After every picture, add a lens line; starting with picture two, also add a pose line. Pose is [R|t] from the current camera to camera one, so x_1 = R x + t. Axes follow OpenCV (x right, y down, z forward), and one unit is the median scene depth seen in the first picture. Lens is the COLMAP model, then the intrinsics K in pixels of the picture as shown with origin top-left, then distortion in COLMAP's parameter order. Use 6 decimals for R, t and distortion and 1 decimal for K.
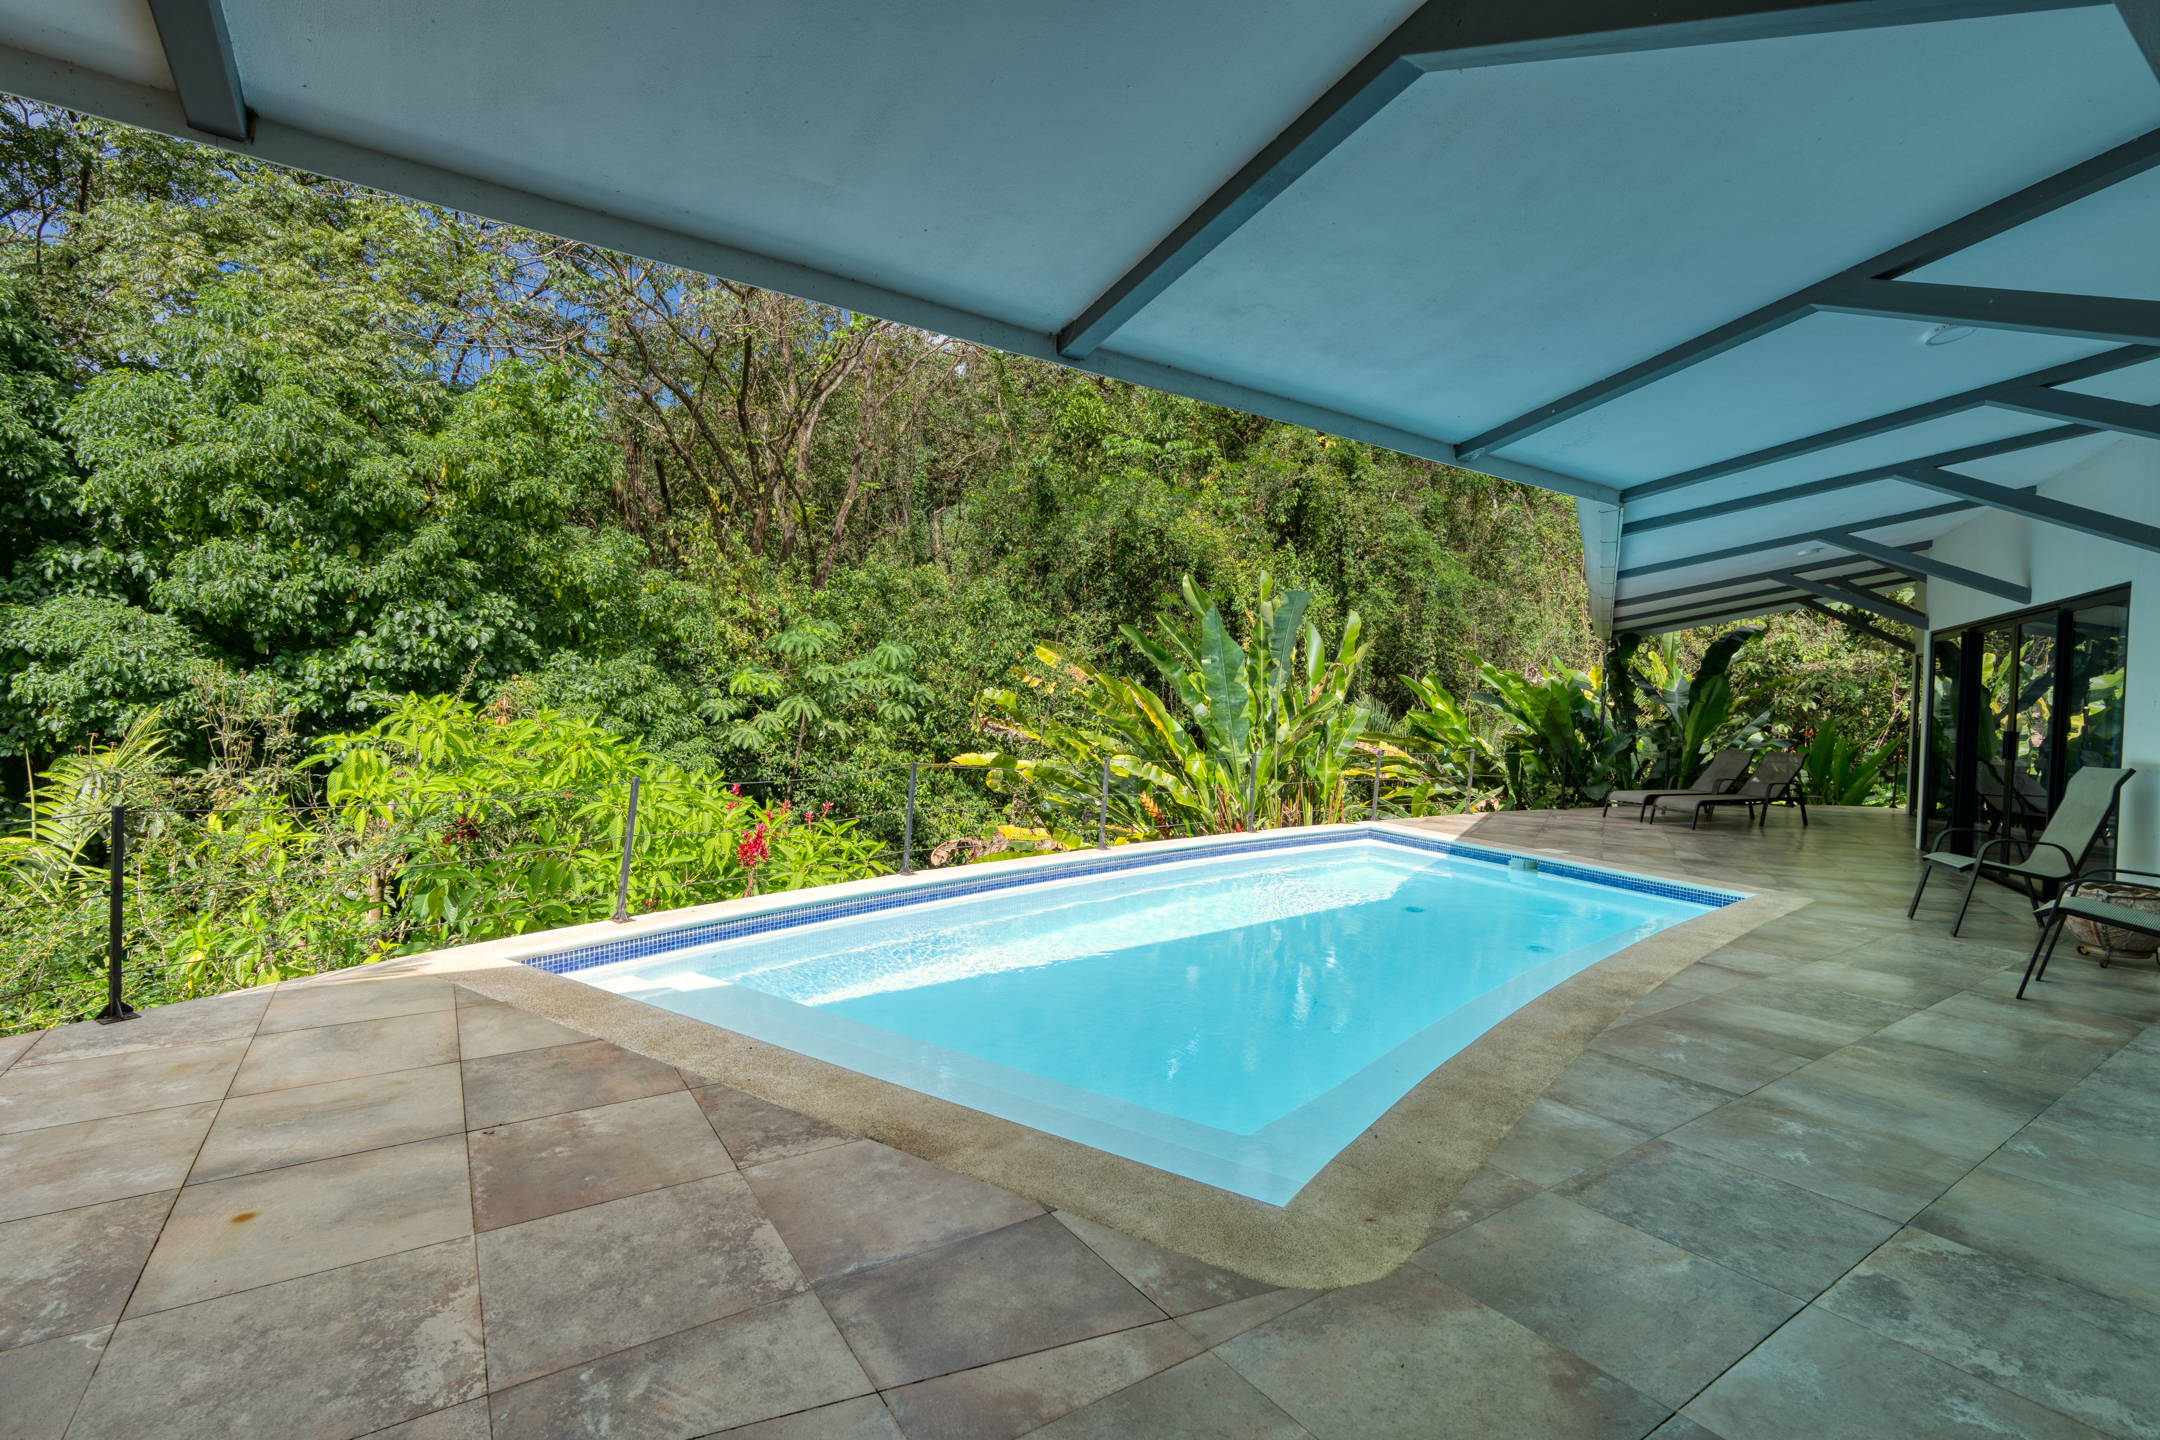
lens RADIAL K [[982.1, 0, 1064.3], [0, 982.1, 723.1], [0, 0, 1]] dist [-0.001599, 0.000143]
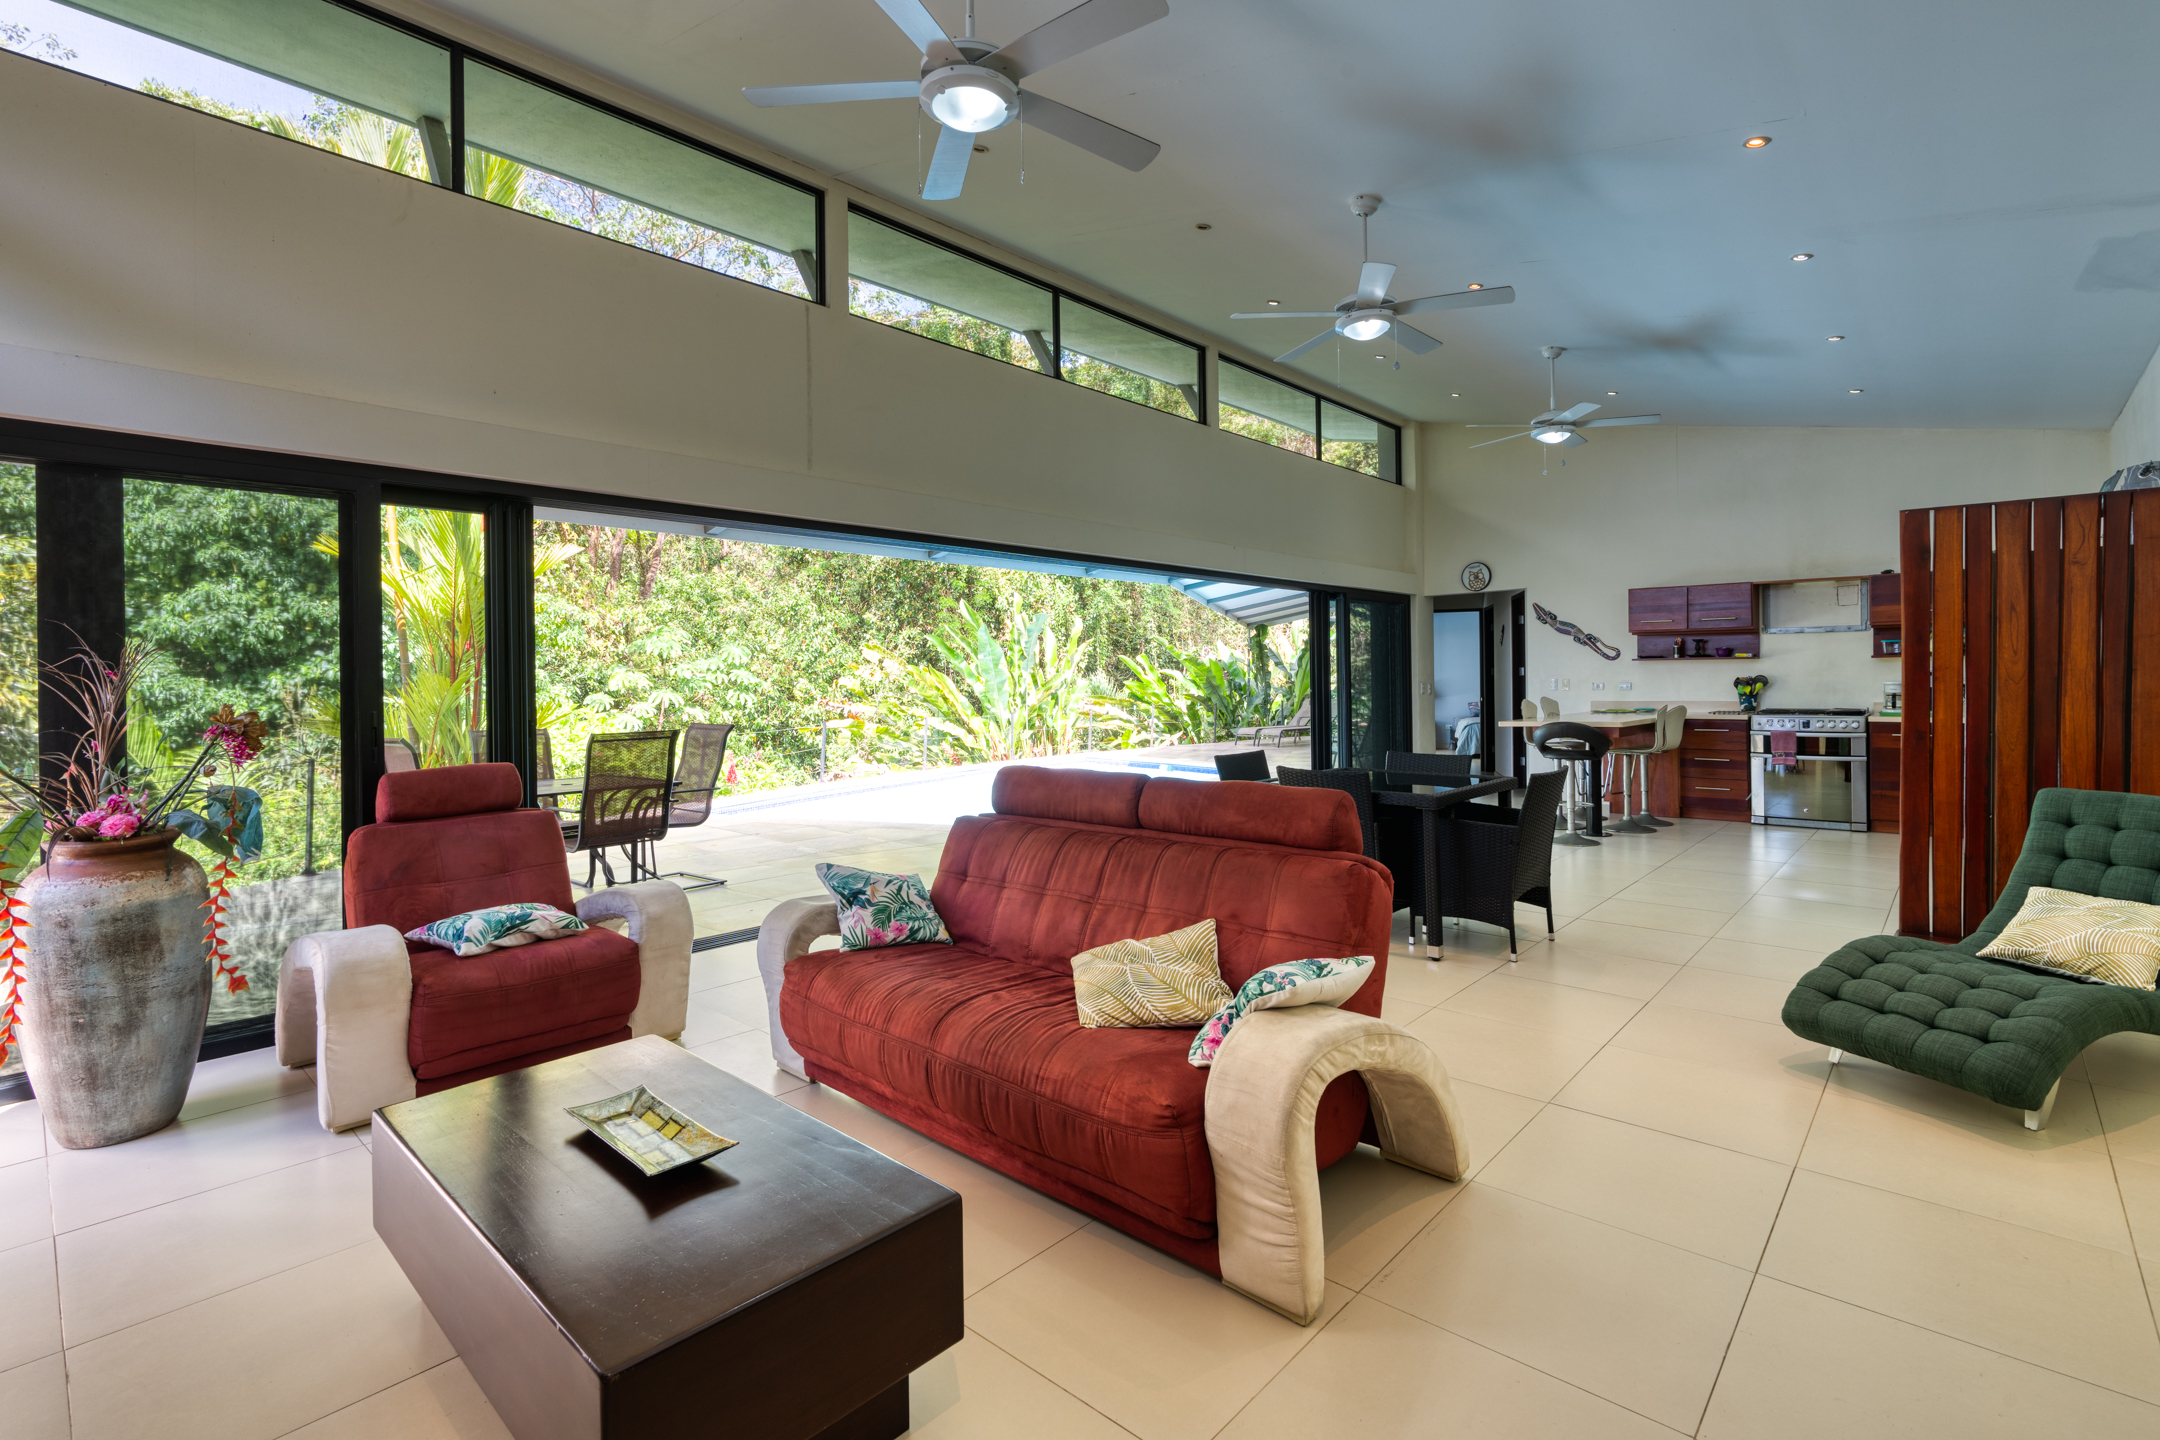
lens RADIAL K [[982.1, 0, 1072.9], [0, 982.1, 698.5], [0, 0, 1]] dist [-0.001599, 0.000143]
pose [[0.969881, -0.042837, 0.239782, -0.076462], [0.044107, 0.999027, 0.000071, 0.010549], [-0.239552, 0.010507, 0.970827, -0.467245]]
